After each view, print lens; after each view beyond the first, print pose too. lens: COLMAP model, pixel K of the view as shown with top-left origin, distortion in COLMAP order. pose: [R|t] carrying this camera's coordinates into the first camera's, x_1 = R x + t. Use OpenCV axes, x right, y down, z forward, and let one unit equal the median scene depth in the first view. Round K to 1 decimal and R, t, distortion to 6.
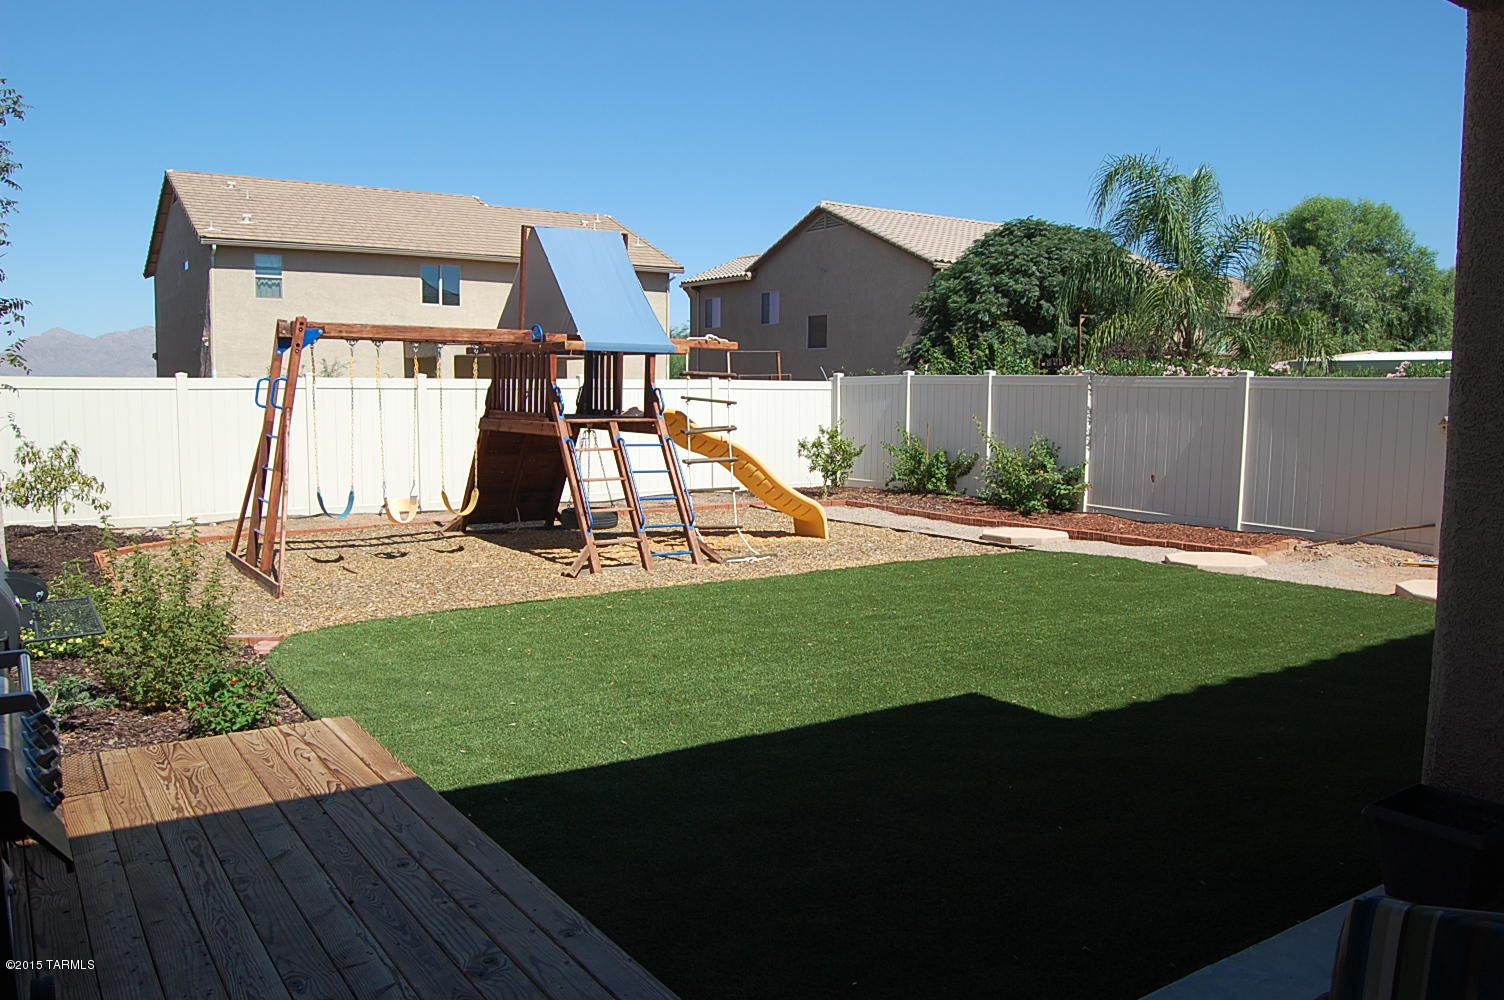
lens RADIAL K [[1182.3, 0, 752.0], [0, 1182.3, 500.0], [0, 0, 1]] dist [-0.102685, 0.049019]
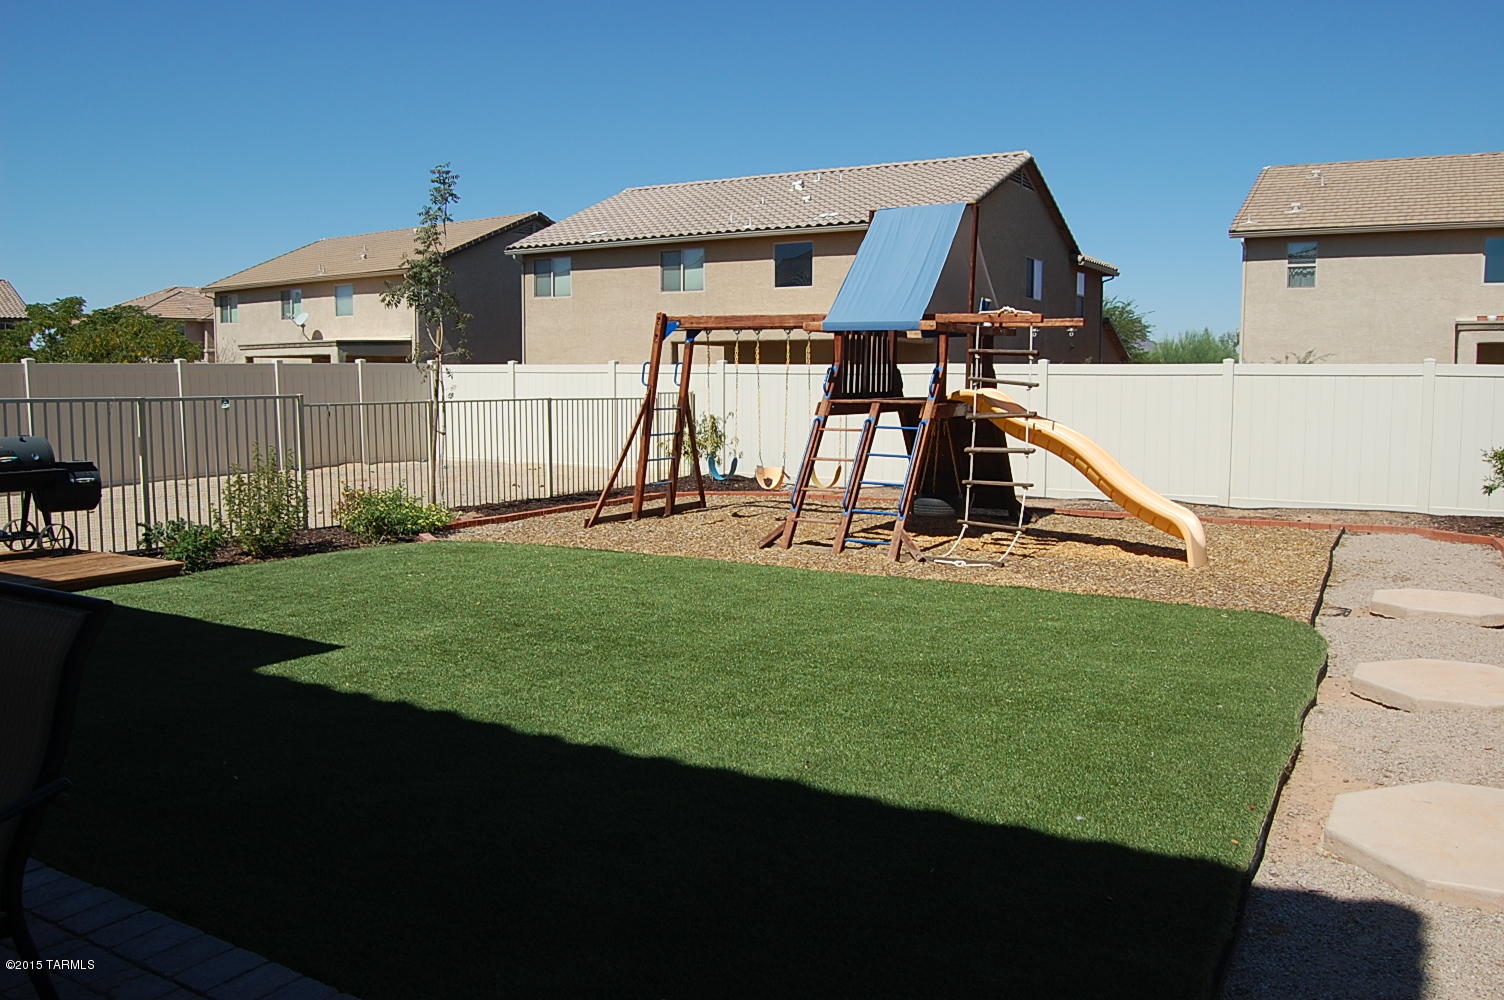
lens RADIAL K [[1182.3, 0, 752.0], [0, 1182.3, 500.0], [0, 0, 1]] dist [-0.102685, 0.049019]
pose [[0.432917, 0.083582, -0.897551, 0.655094], [-0.083331, 0.995139, 0.052476, -0.027342], [0.897574, 0.052076, 0.437777, 0.449179]]
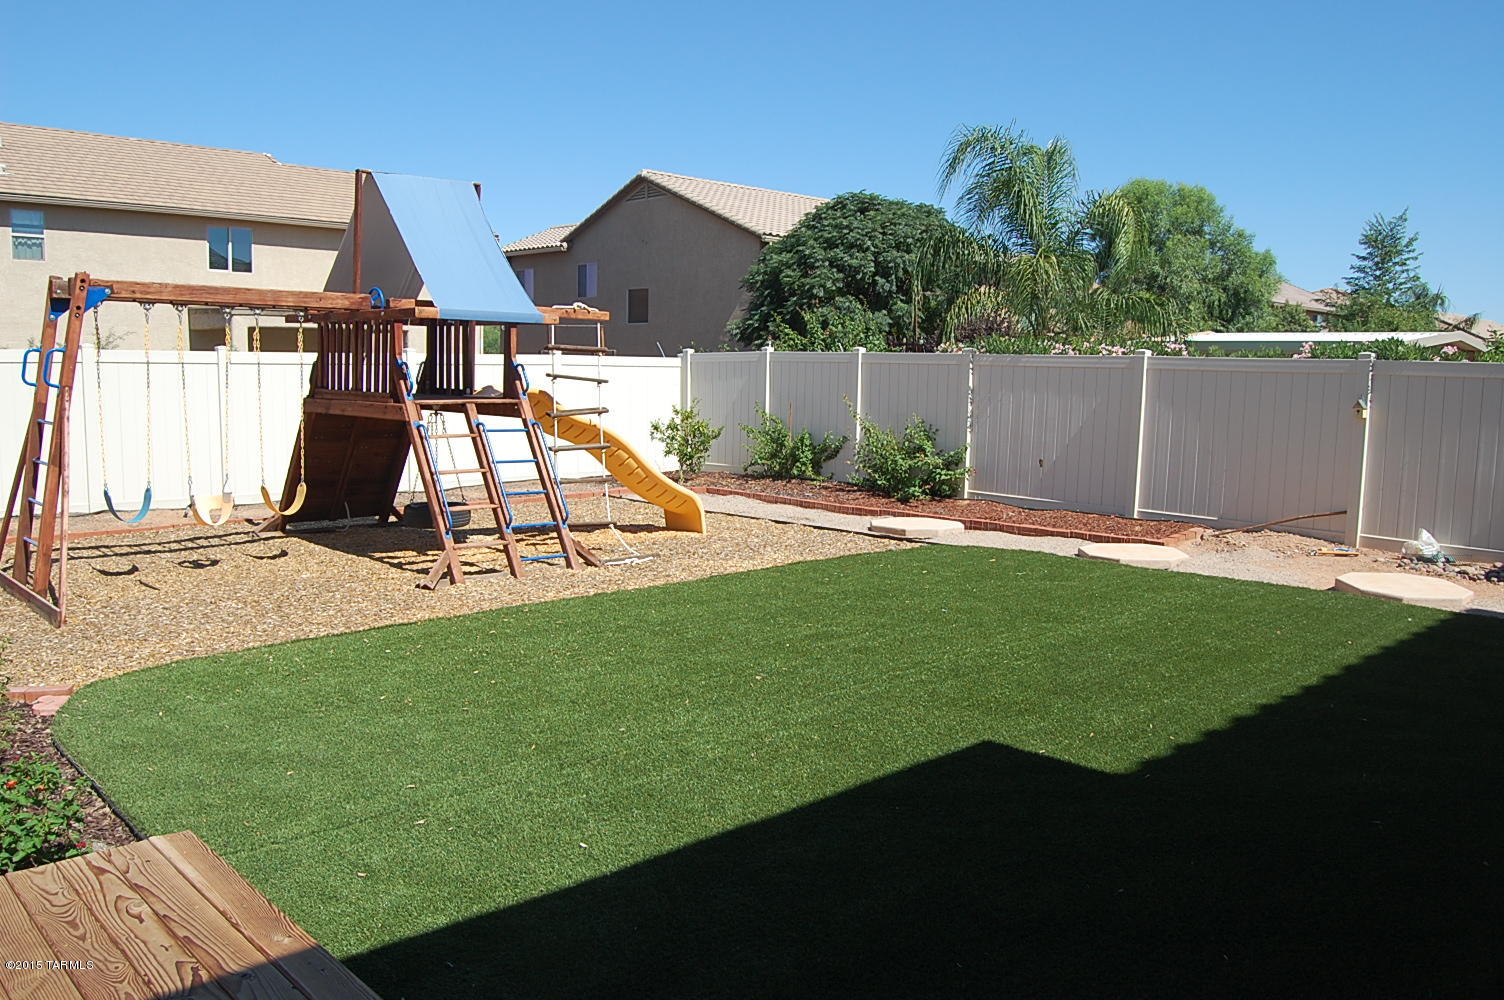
lens RADIAL K [[1182.3, 0, 752.0], [0, 1182.3, 500.0], [0, 0, 1]] dist [-0.102685, 0.049019]
pose [[0.985402, -0.011237, 0.169873, -0.057077], [0.007928, 0.999766, 0.020147, -0.011004], [-0.170060, -0.018506, 0.985260, 0.118205]]
